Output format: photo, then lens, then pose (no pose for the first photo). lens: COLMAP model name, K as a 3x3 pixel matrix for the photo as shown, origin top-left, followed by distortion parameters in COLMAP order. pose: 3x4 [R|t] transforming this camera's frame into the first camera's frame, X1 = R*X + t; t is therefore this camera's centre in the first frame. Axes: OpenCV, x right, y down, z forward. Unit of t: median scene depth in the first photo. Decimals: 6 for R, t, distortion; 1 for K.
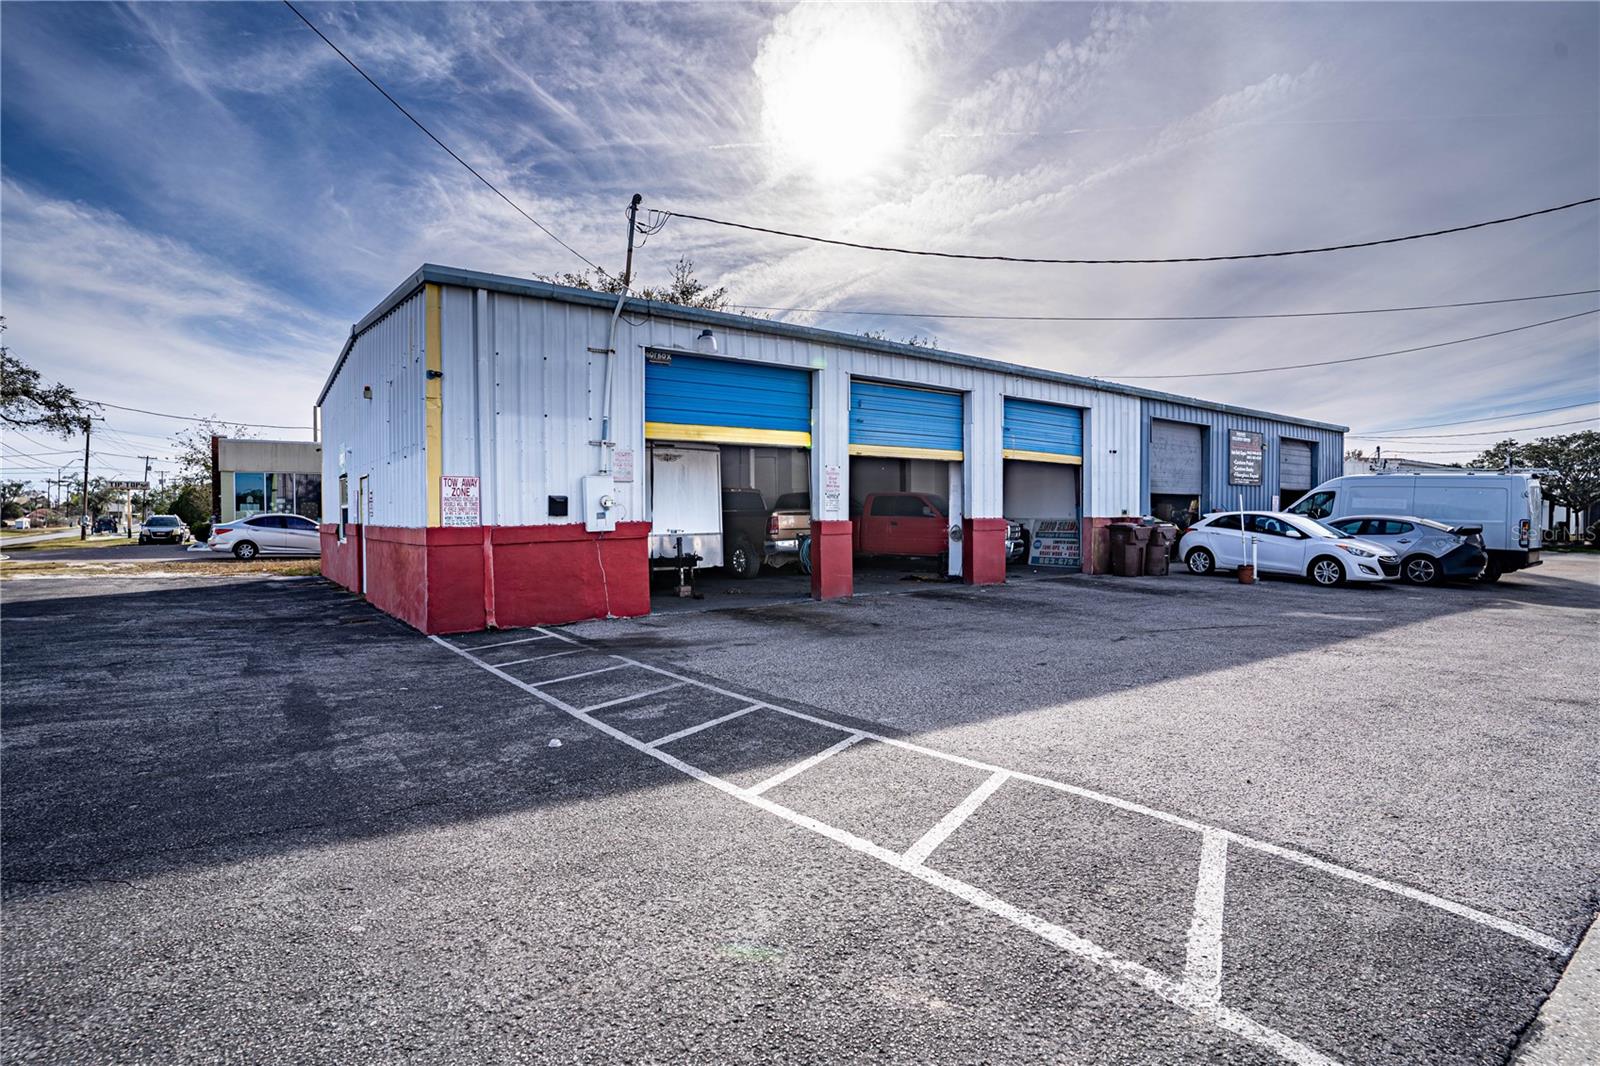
lens RADIAL K [[794.4, 0, 794.2], [0, 794.4, 531.3], [0, 0, 1]] dist [-0.072615, 0.031077]
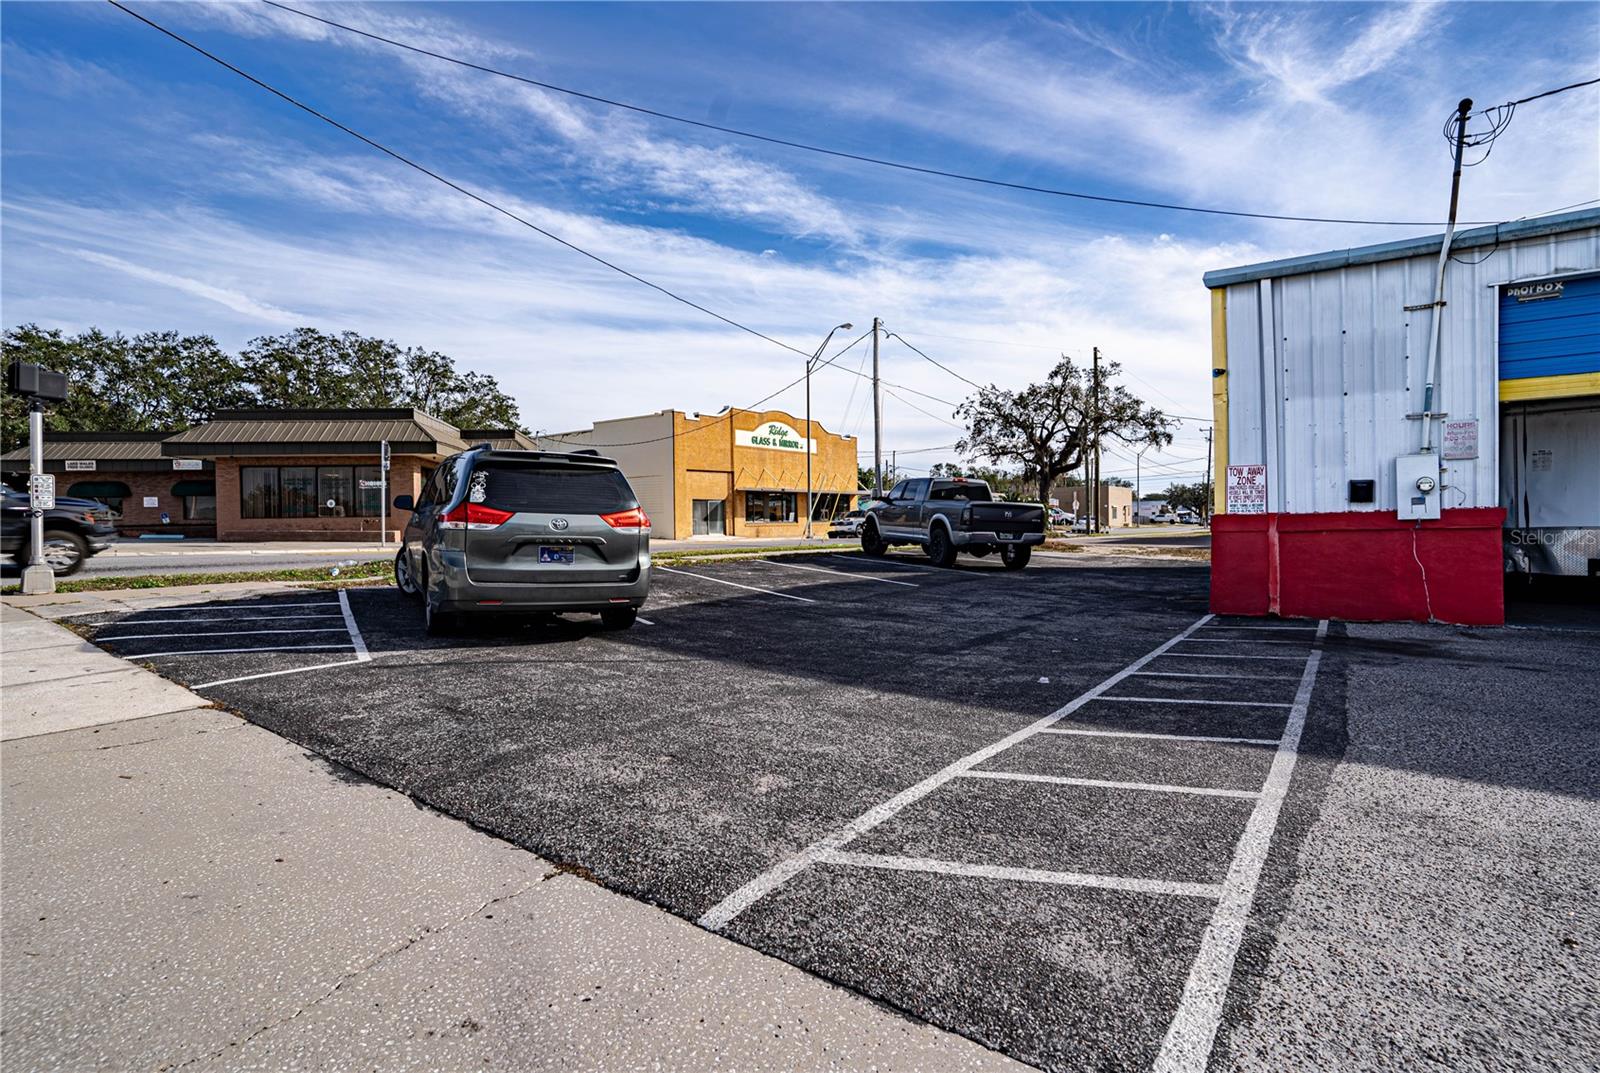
lens RADIAL K [[794.4, 0, 794.2], [0, 794.4, 534.8], [0, 0, 1]] dist [-0.072615, 0.031077]
pose [[0.297627, 0.018789, -0.954497, 0.361357], [-0.009063, 0.999817, 0.016855, 0.009388], [0.954639, 0.003634, 0.297743, 0.114996]]
